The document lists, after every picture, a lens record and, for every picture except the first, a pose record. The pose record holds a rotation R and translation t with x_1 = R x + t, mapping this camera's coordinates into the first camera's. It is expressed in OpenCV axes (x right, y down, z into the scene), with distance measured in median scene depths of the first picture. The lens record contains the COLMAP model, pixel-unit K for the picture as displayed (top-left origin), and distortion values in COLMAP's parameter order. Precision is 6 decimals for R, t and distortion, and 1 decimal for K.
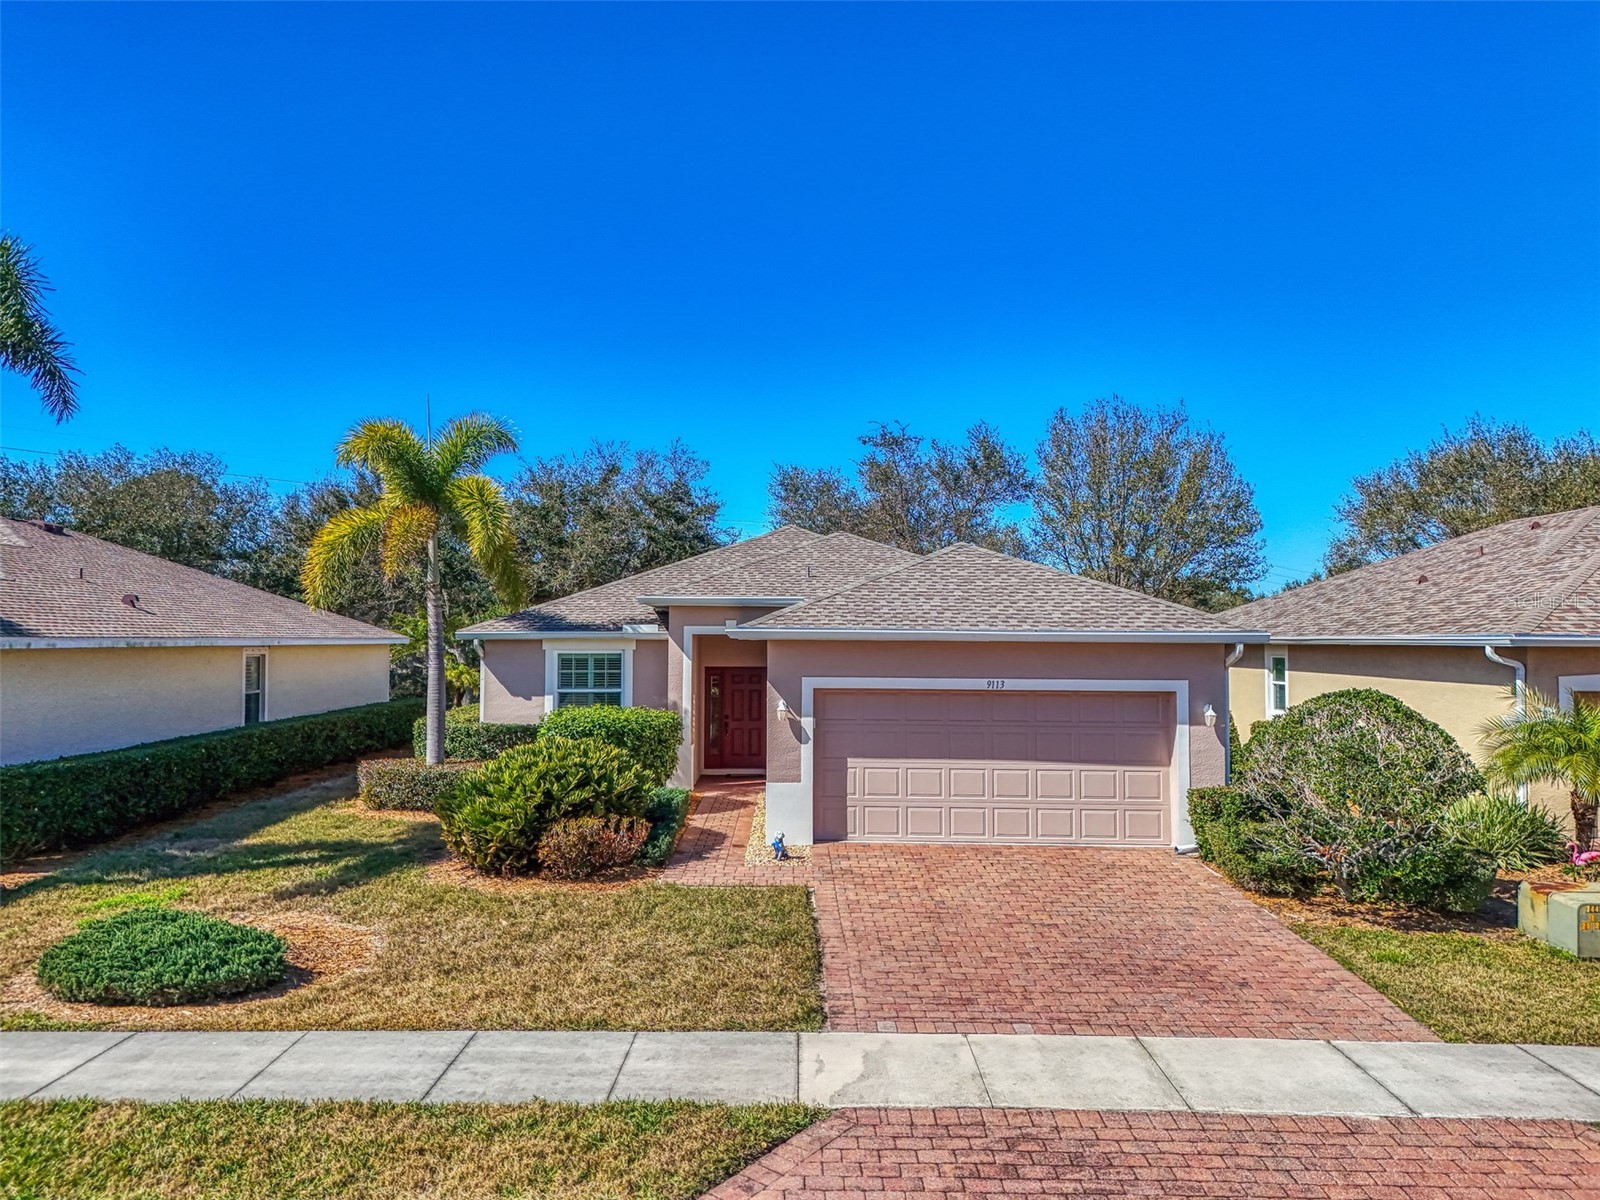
lens RADIAL K [[1202.9, 0, 759.2], [0, 1202.9, 630.1], [0, 0, 1]] dist [0.079452, -0.086734]
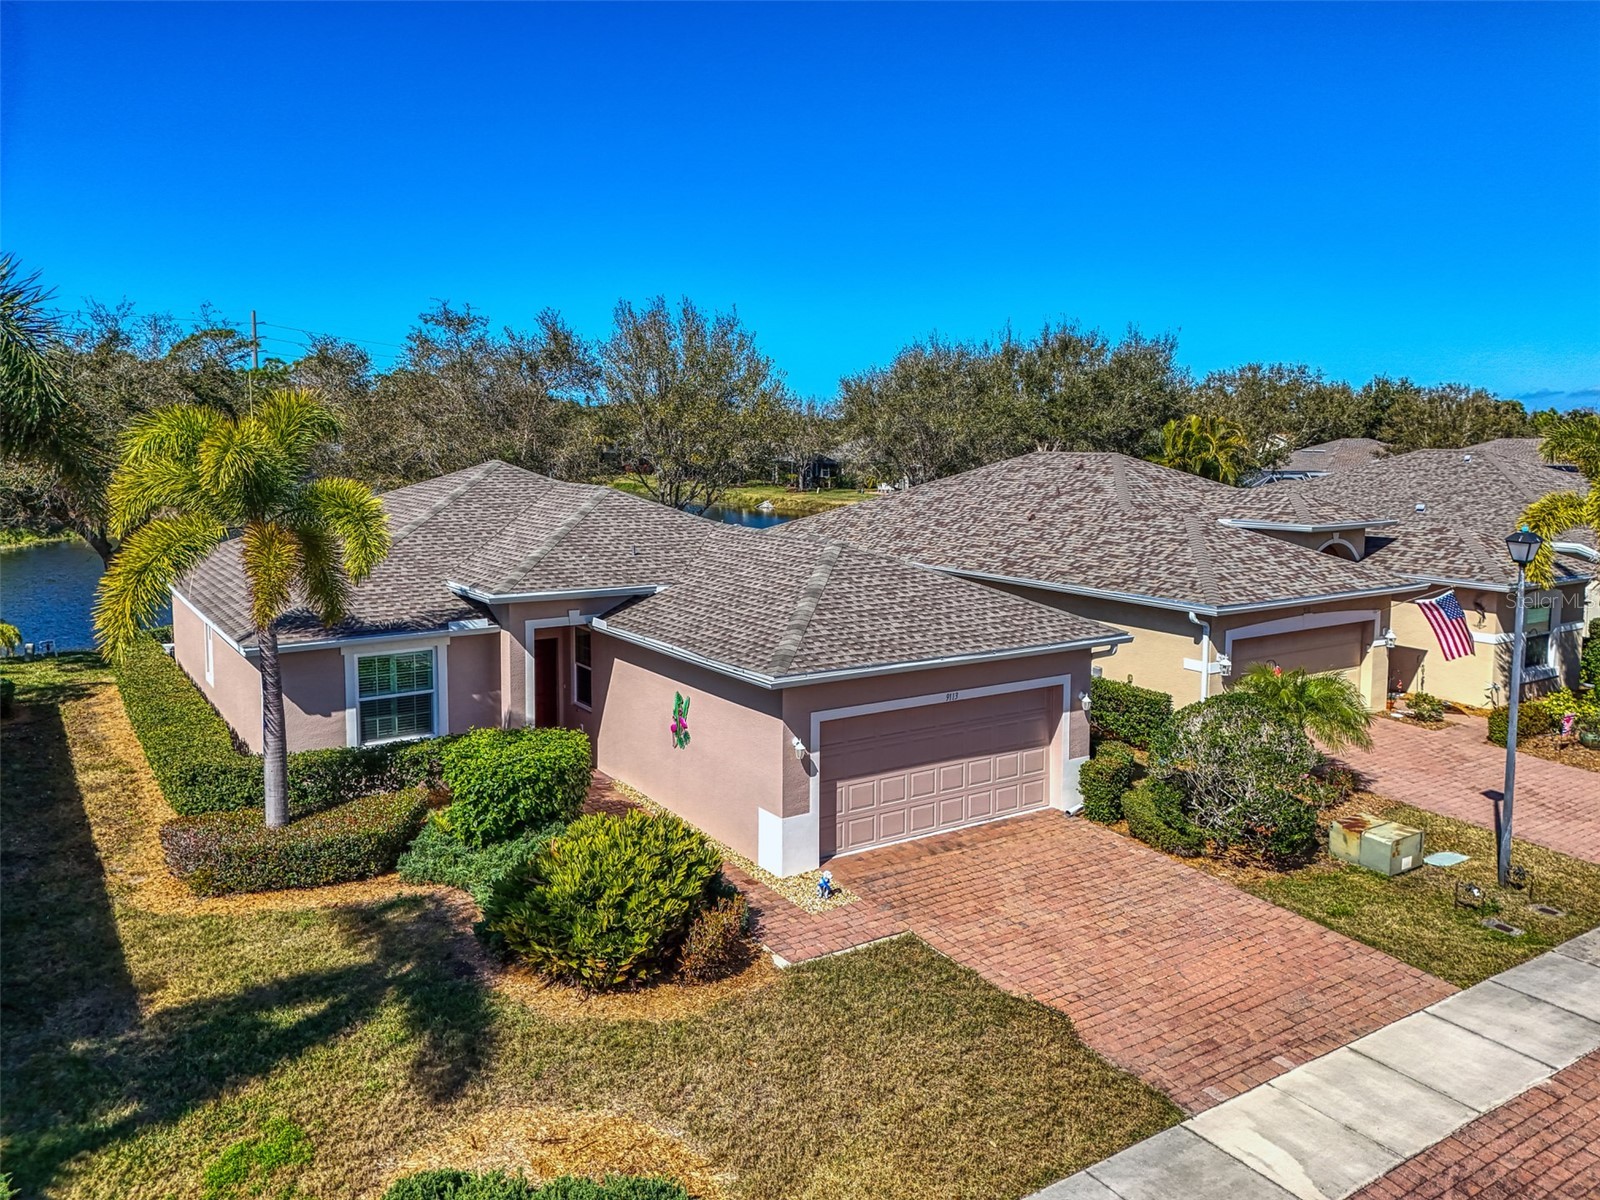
lens RADIAL K [[1189.6, 0, 793.3], [0, 1189.6, 564.4], [0, 0, 1]] dist [0.081874, -0.083121]
pose [[0.822040, -0.064963, 0.565712, -0.625245], [-0.004947, 0.992619, 0.121176, -0.242033], [-0.569409, -0.102410, 0.815651, 0.210073]]
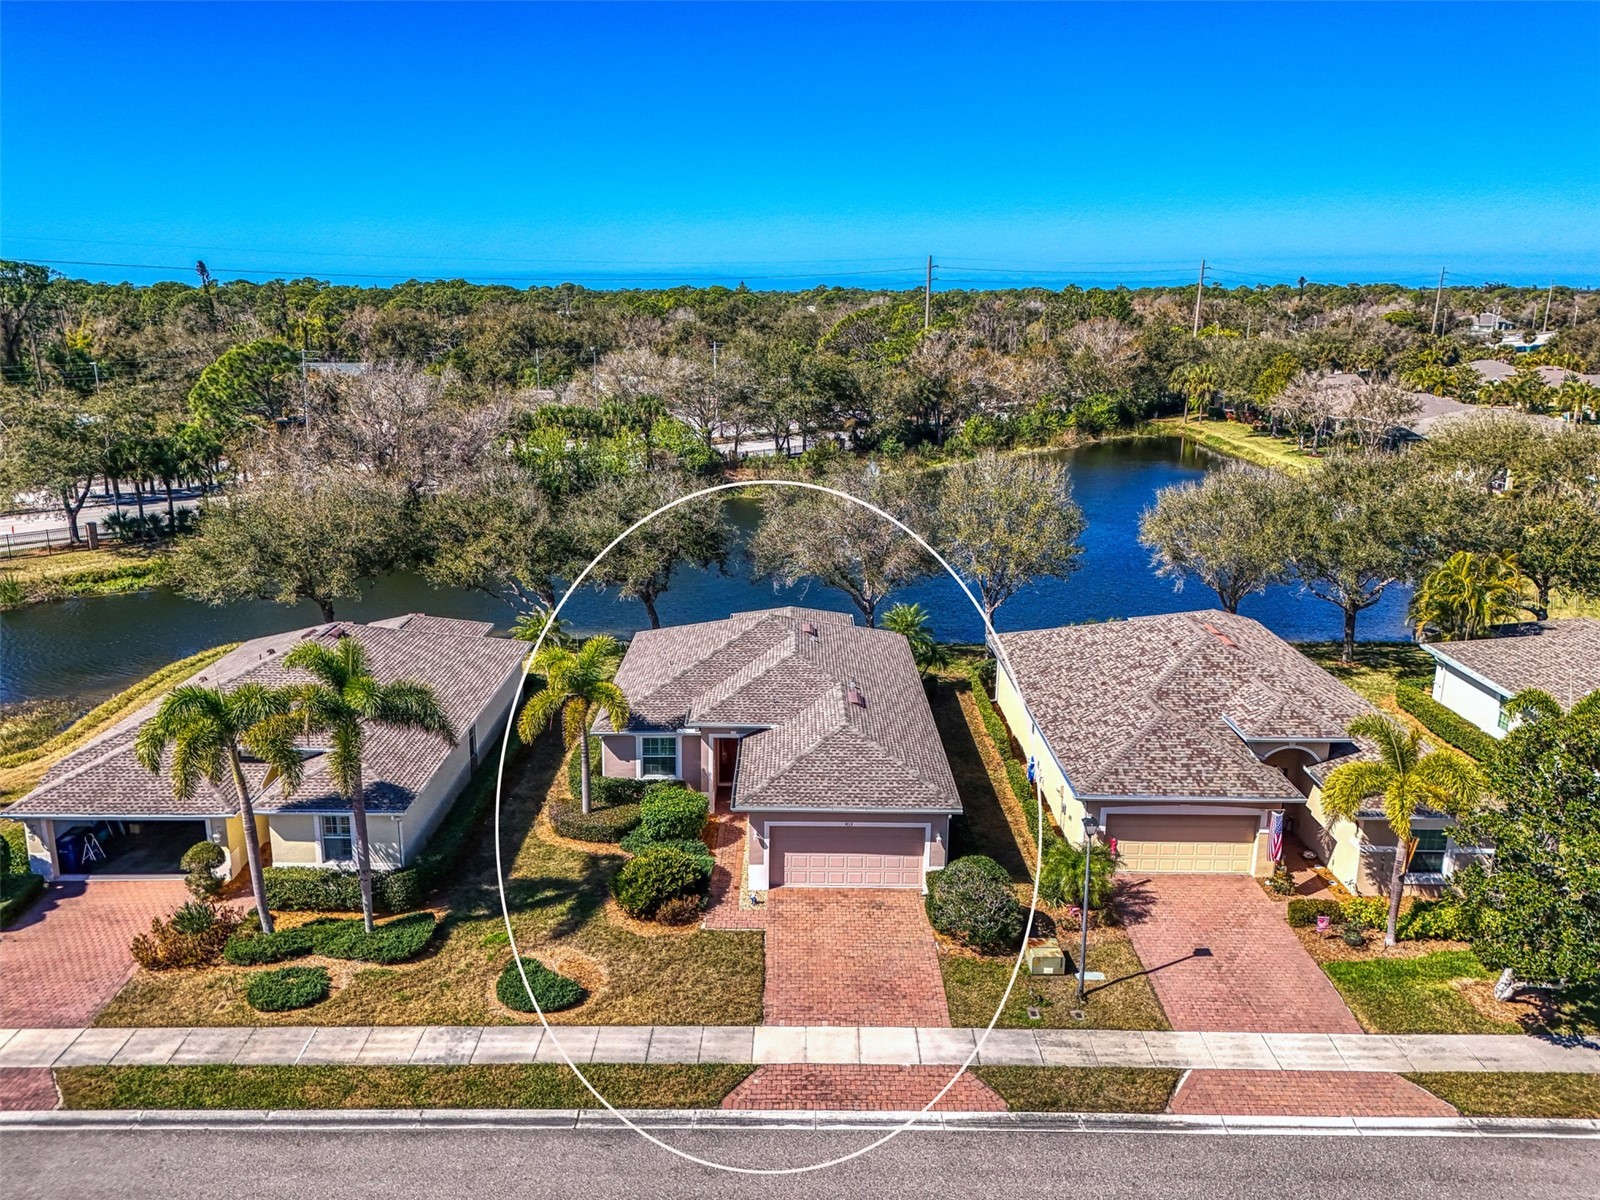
lens RADIAL K [[1189.6, 0, 793.3], [0, 1189.6, 564.4], [0, 0, 1]] dist [0.081874, -0.083121]
pose [[0.999681, -0.000769, 0.025244, 0.038667], [-0.005023, 0.973512, 0.228579, -1.084011], [-0.024751, -0.228633, 0.973198, -1.241727]]
